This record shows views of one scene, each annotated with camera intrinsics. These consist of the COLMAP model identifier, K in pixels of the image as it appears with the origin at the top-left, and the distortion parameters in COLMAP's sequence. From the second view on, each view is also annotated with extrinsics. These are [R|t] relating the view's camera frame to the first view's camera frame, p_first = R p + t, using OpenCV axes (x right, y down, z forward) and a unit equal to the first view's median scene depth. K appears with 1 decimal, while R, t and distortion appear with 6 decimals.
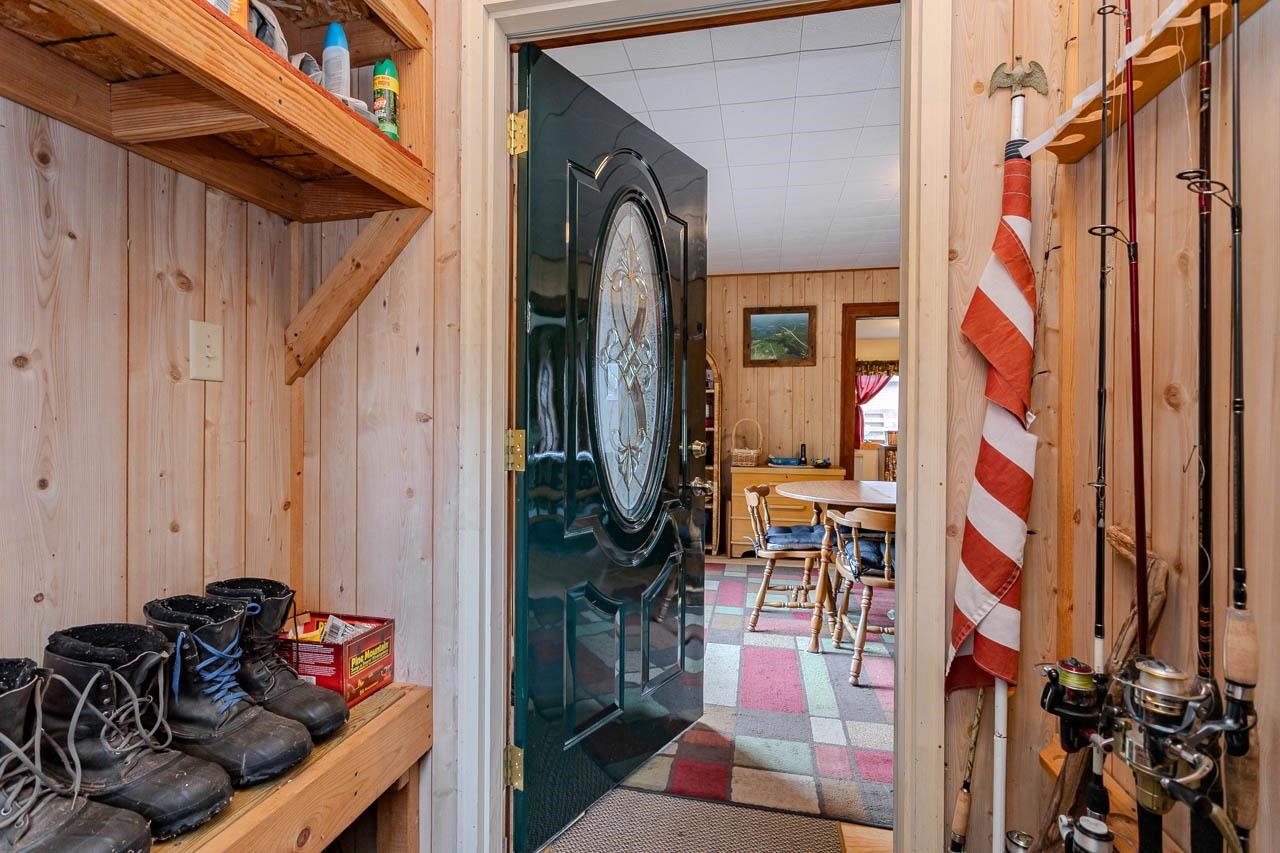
lens RADIAL K [[604.5, 0, 635.5], [0, 604.5, 424.1], [0, 0, 1]] dist [-0.000920, 0.001838]
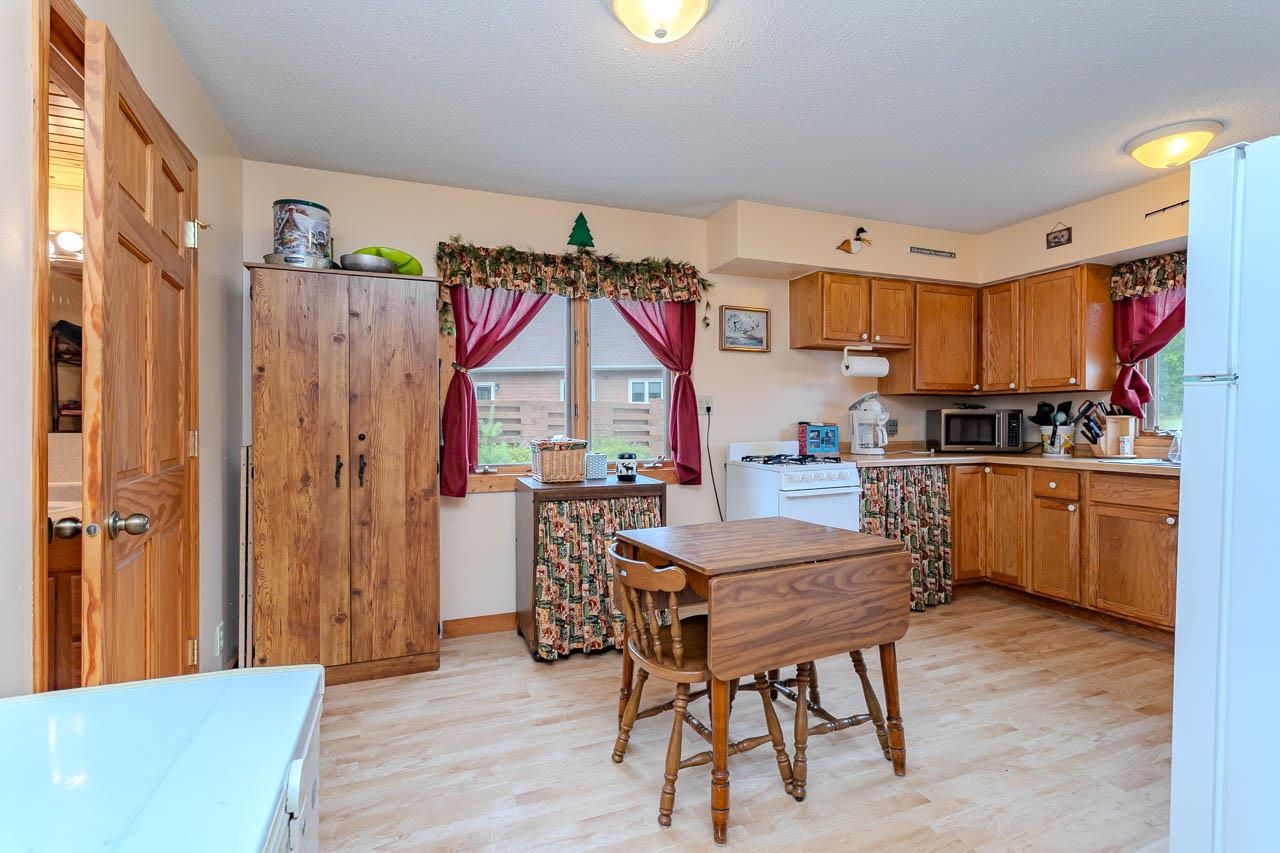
lens RADIAL K [[604.5, 0, 635.5], [0, 604.5, 424.1], [0, 0, 1]] dist [-0.000920, 0.001838]
pose [[0.834821, -0.008666, 0.550453, 0.260591], [0.005547, 0.999958, 0.007329, -0.001964], [-0.550493, -0.003065, 0.834834, 0.652793]]
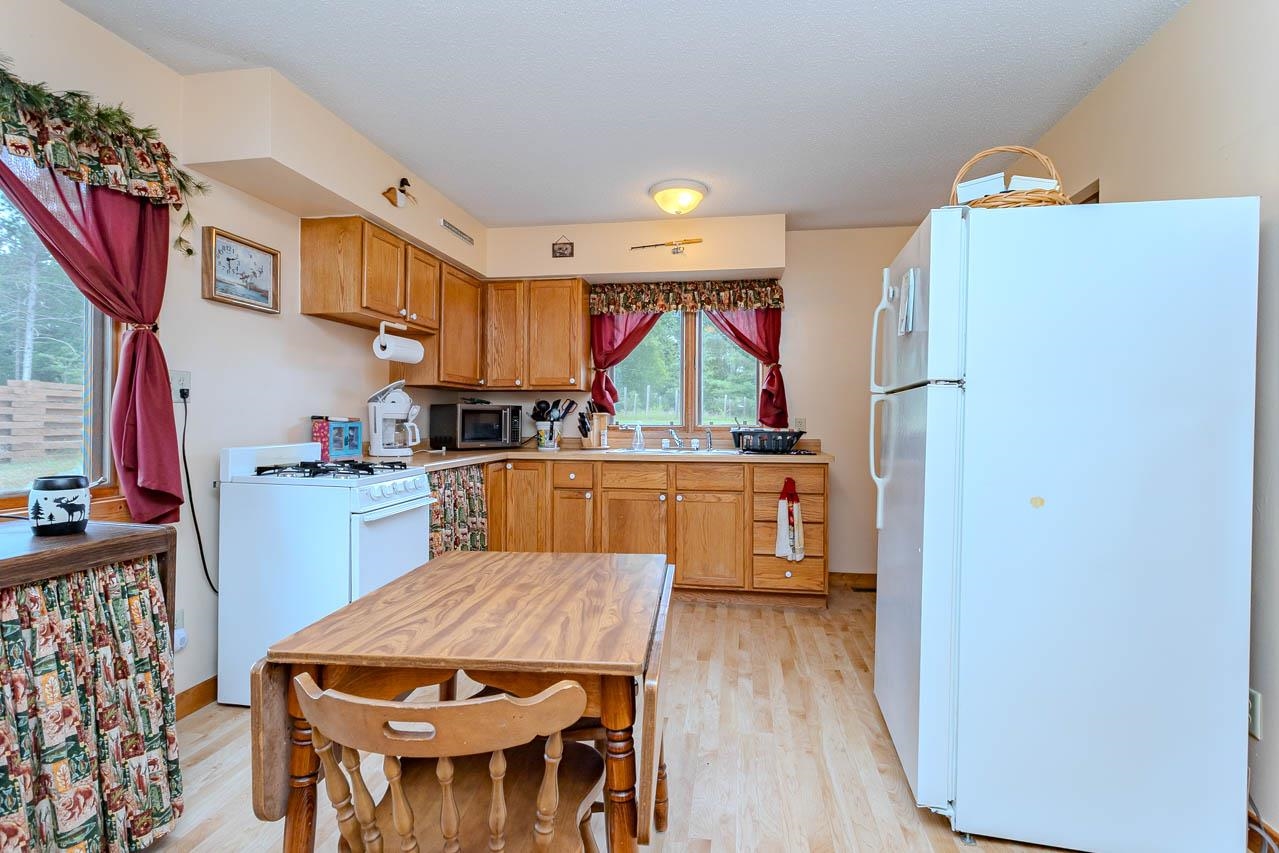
lens RADIAL K [[608.6, 0, 641.2], [0, 608.6, 419.1], [0, 0, 1]] dist [-0.000942, 0.001331]
pose [[-0.045380, -0.004564, 0.998959, 0.273390], [-0.004816, 0.999979, 0.004350, -0.000160], [-0.998958, -0.004614, -0.045401, 0.805387]]
